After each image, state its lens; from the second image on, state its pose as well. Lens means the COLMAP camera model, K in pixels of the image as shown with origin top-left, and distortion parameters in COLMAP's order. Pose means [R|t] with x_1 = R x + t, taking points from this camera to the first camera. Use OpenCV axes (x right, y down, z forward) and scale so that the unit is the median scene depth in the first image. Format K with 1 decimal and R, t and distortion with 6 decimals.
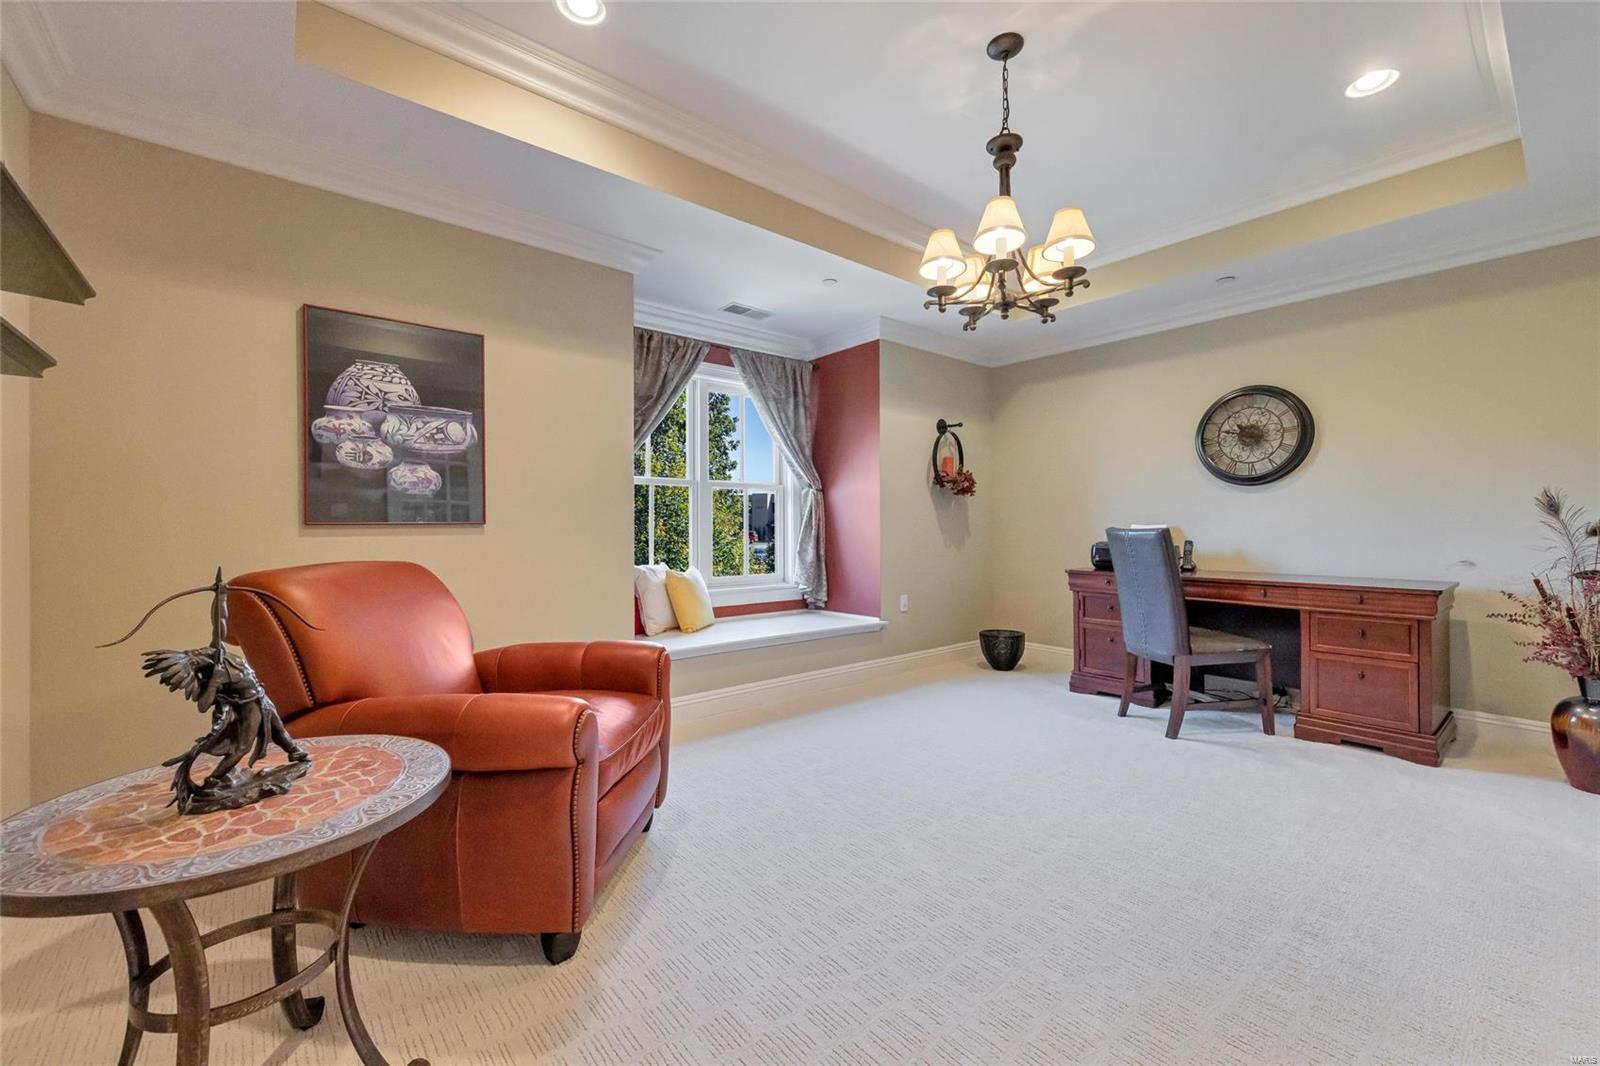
lens RADIAL K [[649.5, 0, 797.1], [0, 649.5, 529.2], [0, 0, 1]] dist [0.002623, 0.000365]
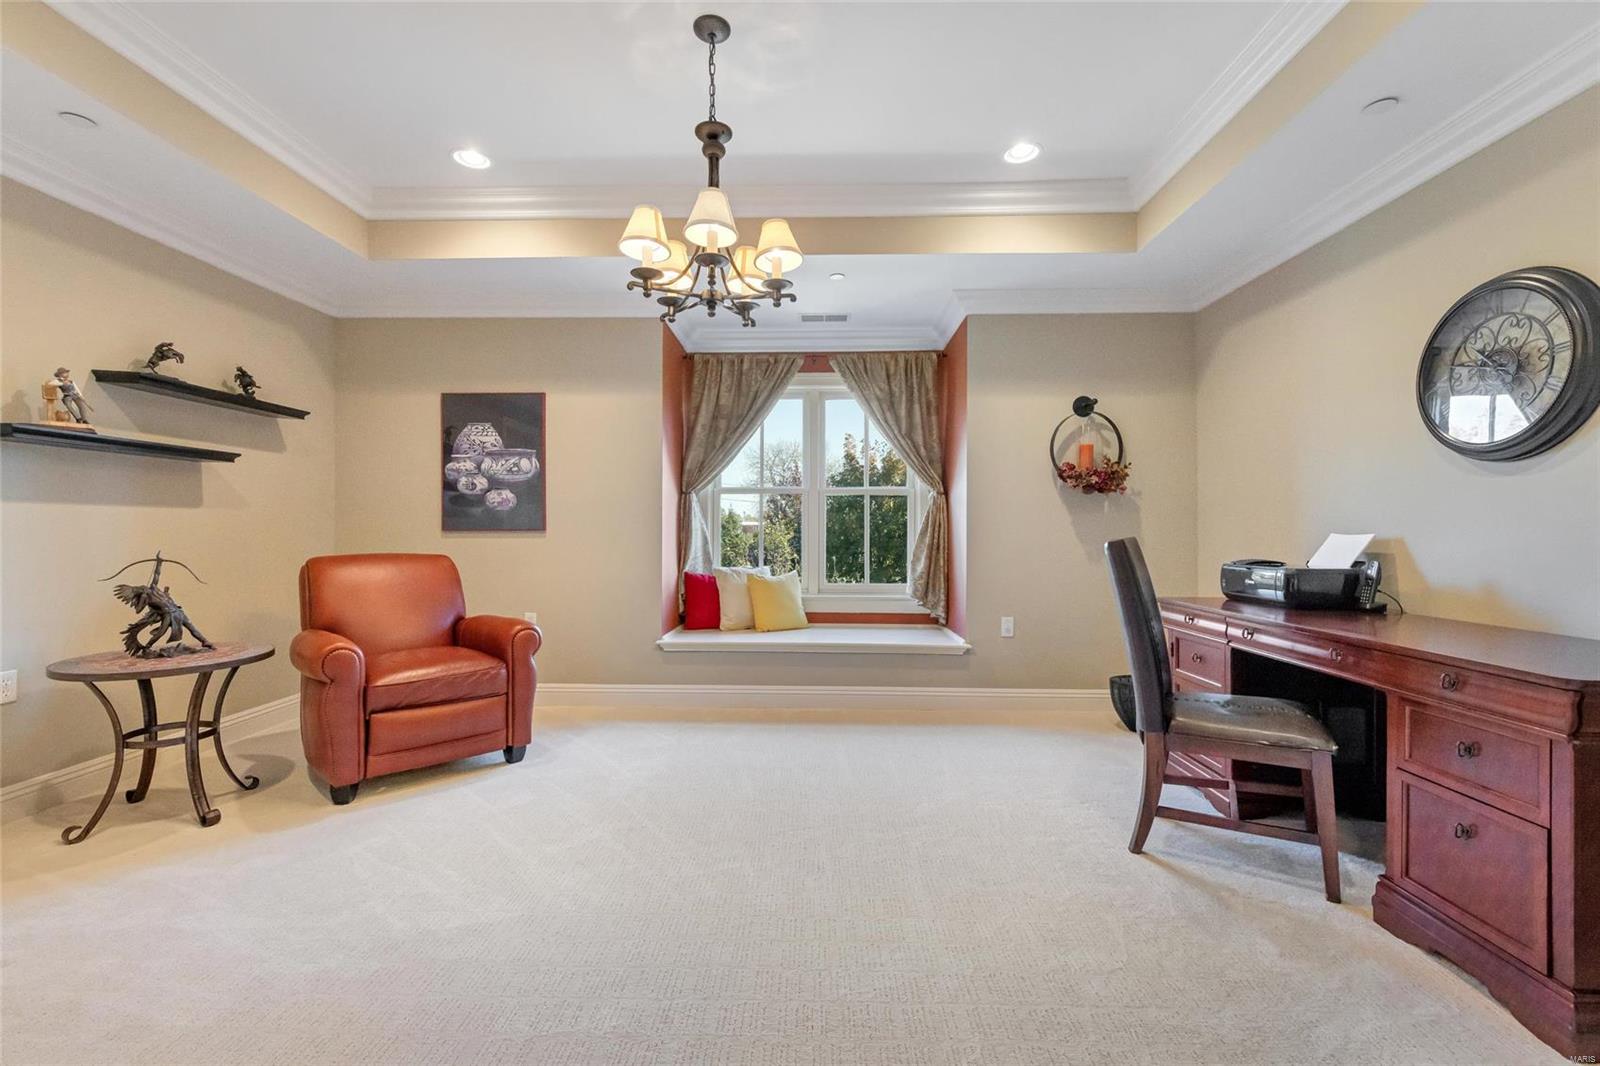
lens RADIAL K [[697.8, 0, 795.3], [0, 697.8, 534.4], [0, 0, 1]] dist [0.000459, 0.000568]
pose [[0.745716, 0.006236, -0.666234, 0.914792], [-0.006340, 0.999977, 0.002263, -0.006534], [0.666233, 0.002537, 0.745739, 0.262385]]
